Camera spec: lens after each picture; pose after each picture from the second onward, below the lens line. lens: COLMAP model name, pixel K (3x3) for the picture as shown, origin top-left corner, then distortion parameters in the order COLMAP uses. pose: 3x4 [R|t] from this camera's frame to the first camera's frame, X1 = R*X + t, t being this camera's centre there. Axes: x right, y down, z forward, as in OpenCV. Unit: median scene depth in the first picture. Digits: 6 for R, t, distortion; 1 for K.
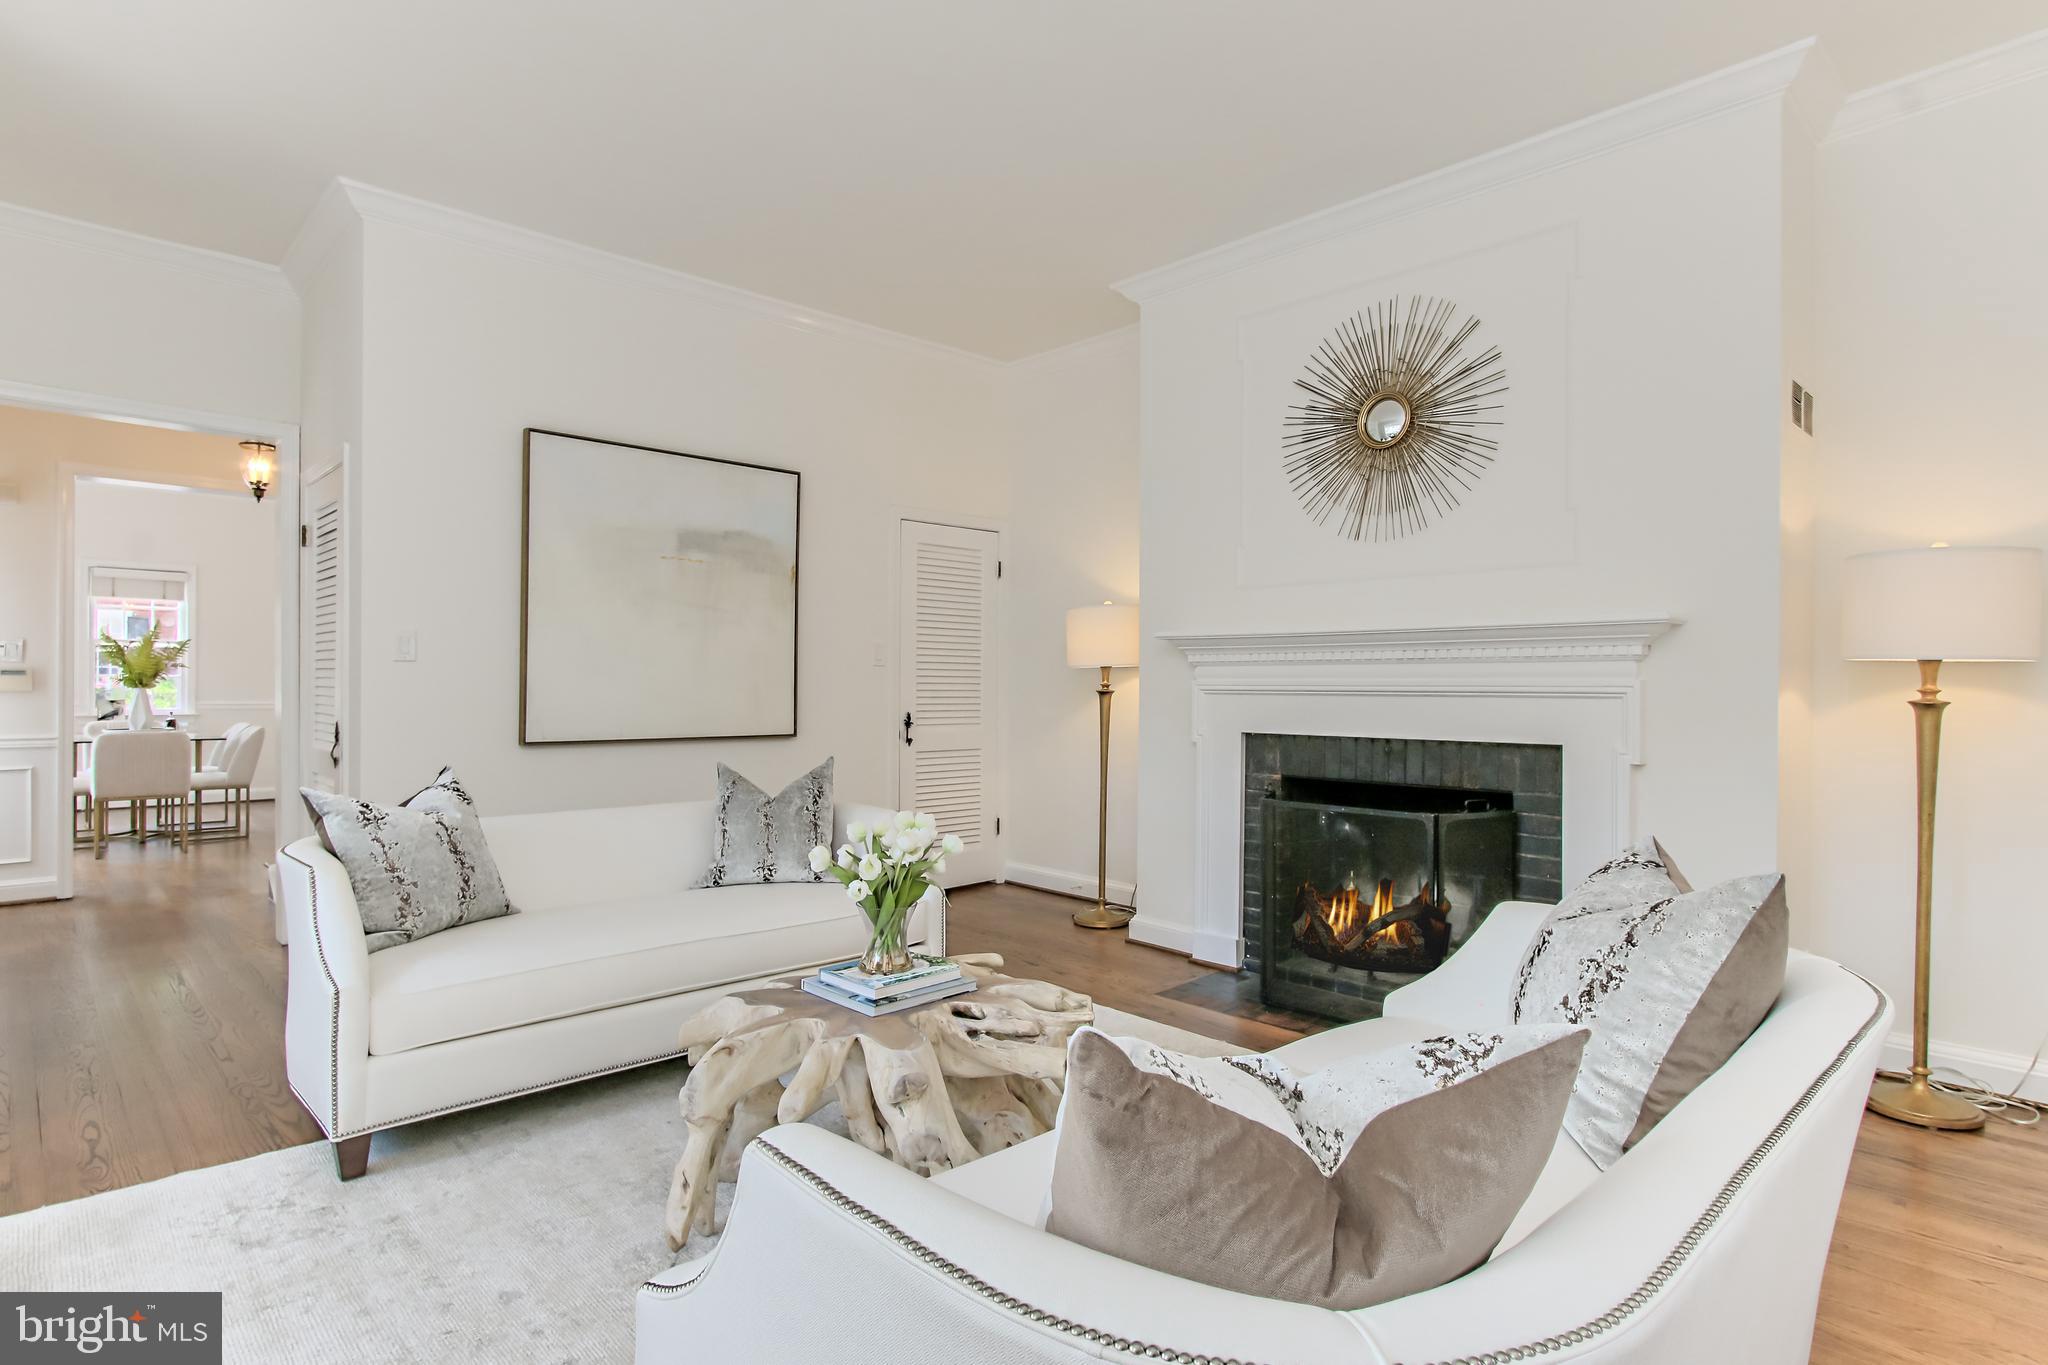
lens RADIAL K [[1083.8, 0, 1015.4], [0, 1083.8, 625.5], [0, 0, 1]] dist [-0.014932, 0.000704]
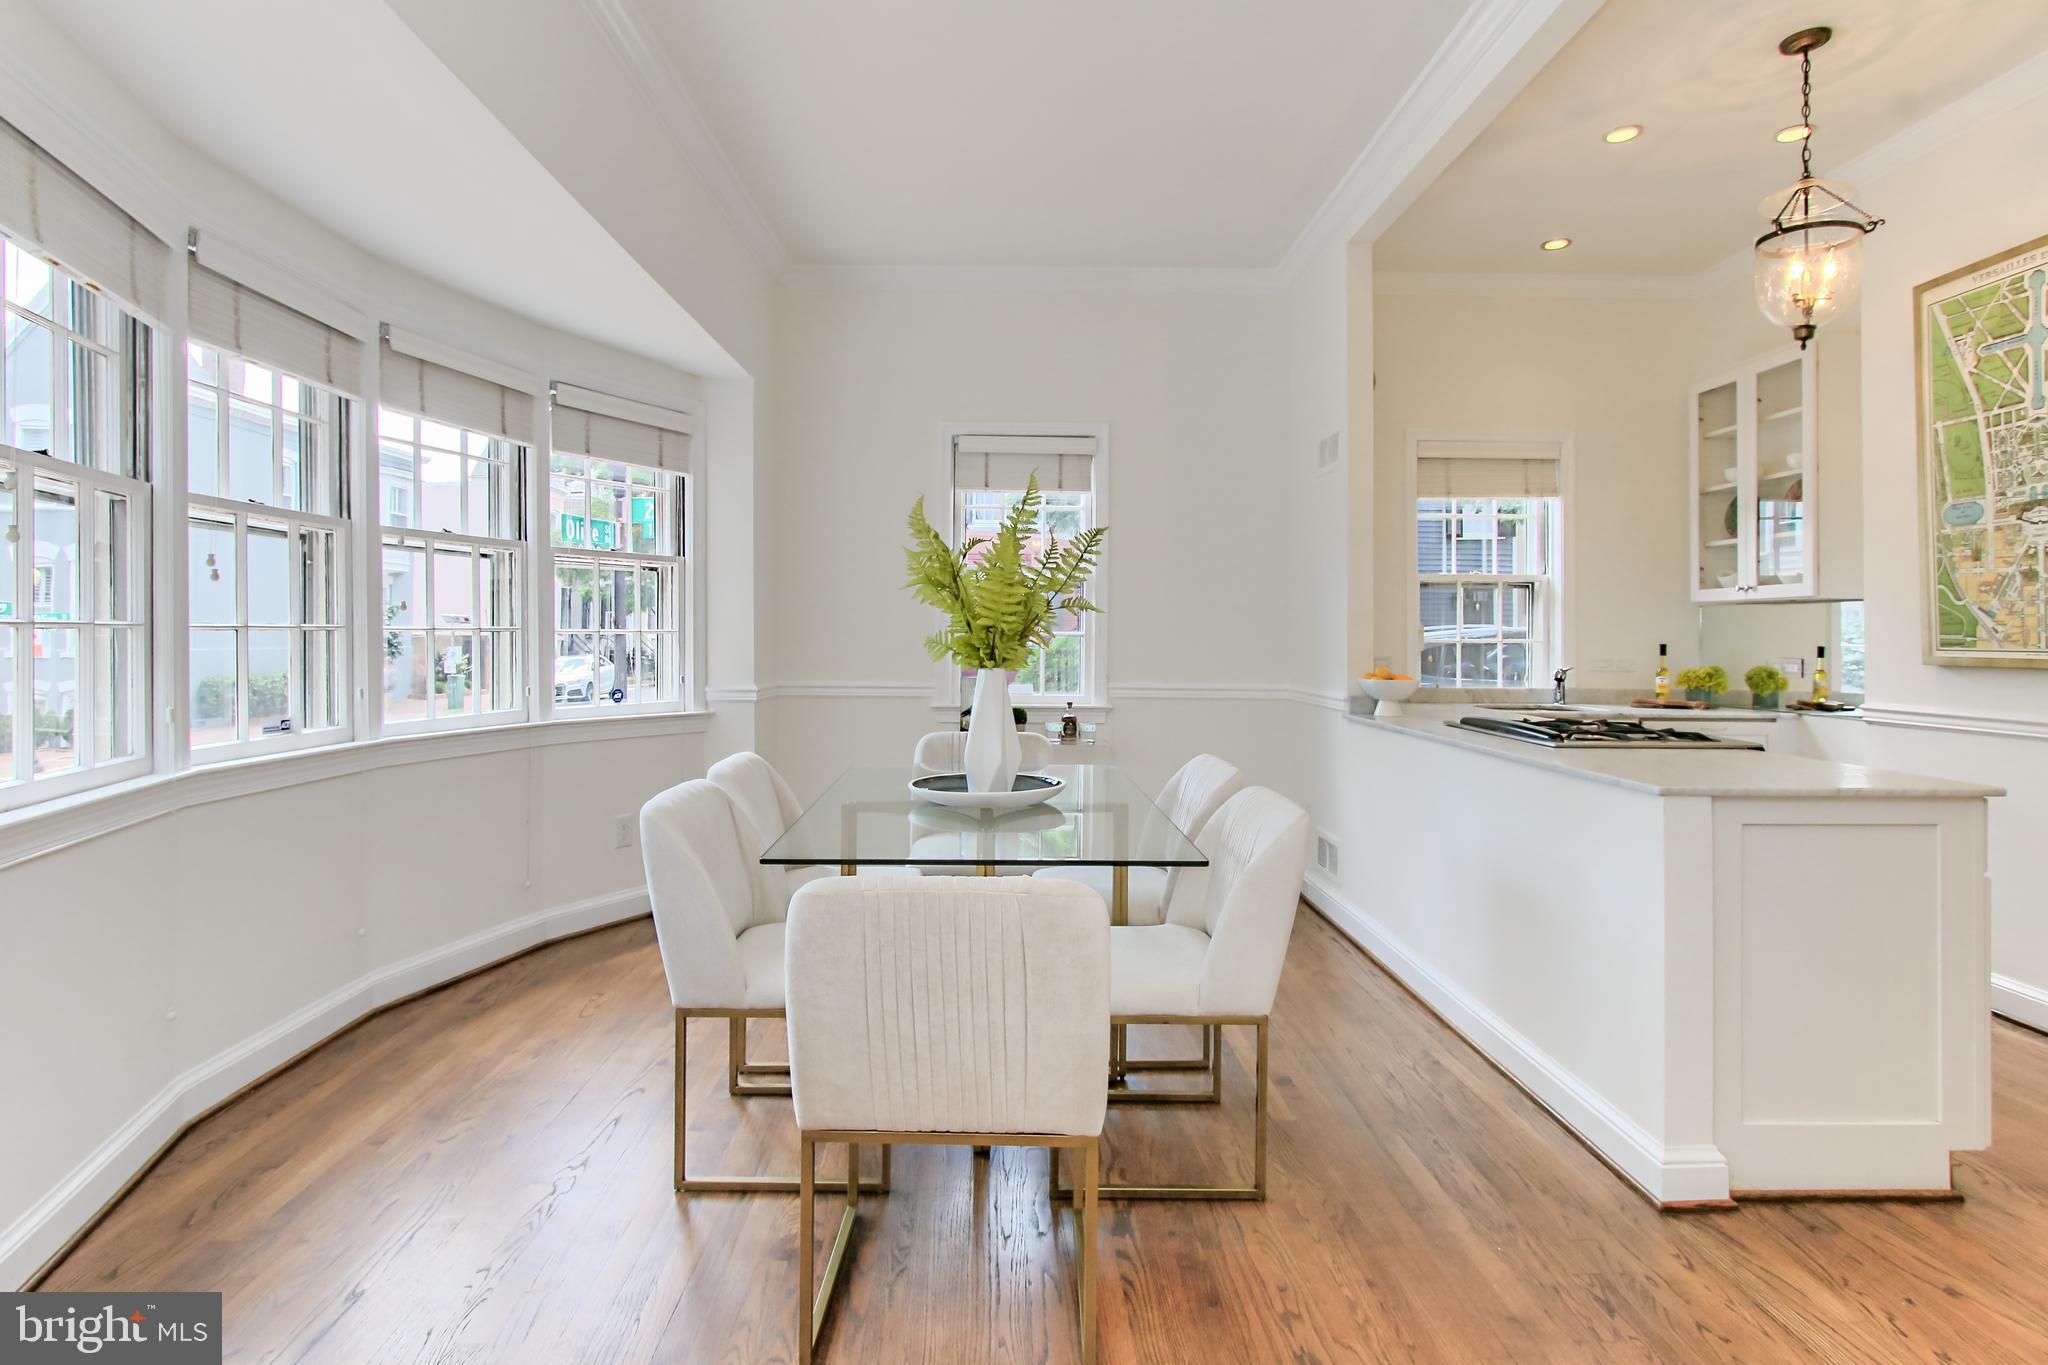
lens RADIAL K [[1045.2, 0, 1004.4], [0, 1045.2, 647.6], [0, 0, 1]] dist [-0.007605, 0.001067]
pose [[0.736588, 0.012920, -0.676218, -0.585830], [0.016710, 0.999165, 0.037293, 0.038753], [0.676135, -0.038769, 0.735757, 0.755634]]
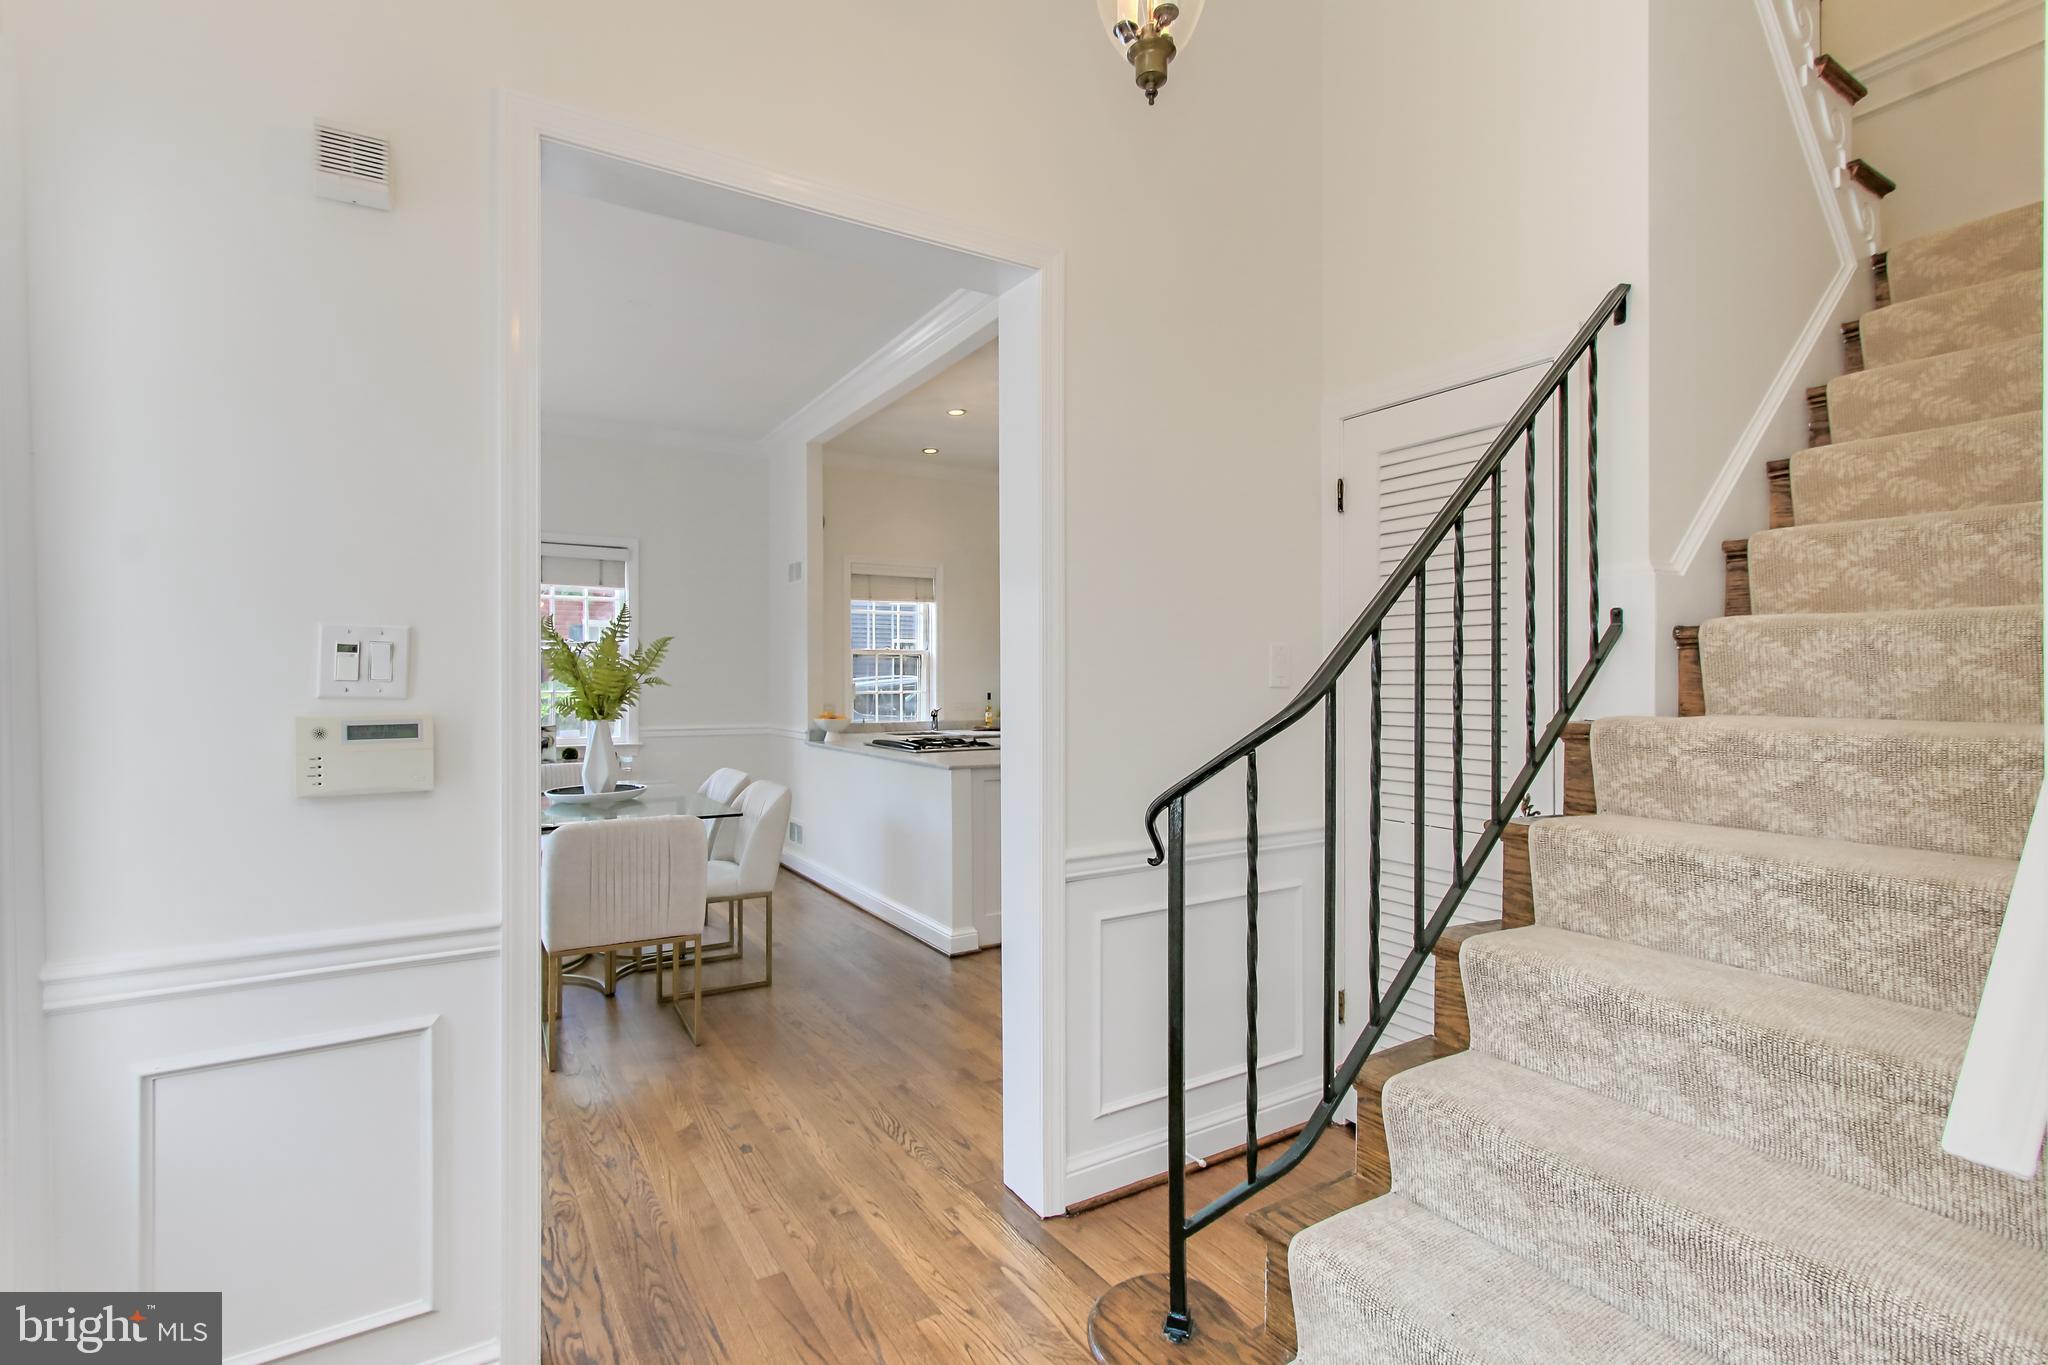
lens RADIAL K [[962.9, 0, 1044.1], [0, 962.9, 667.3], [0, 0, 1]] dist [0.000250, 0.000013]
pose [[0.983825, -0.000821, -0.179132, -0.490844], [0.004871, 0.999742, 0.022172, 0.019664], [0.179068, -0.022686, 0.983575, 0.538081]]
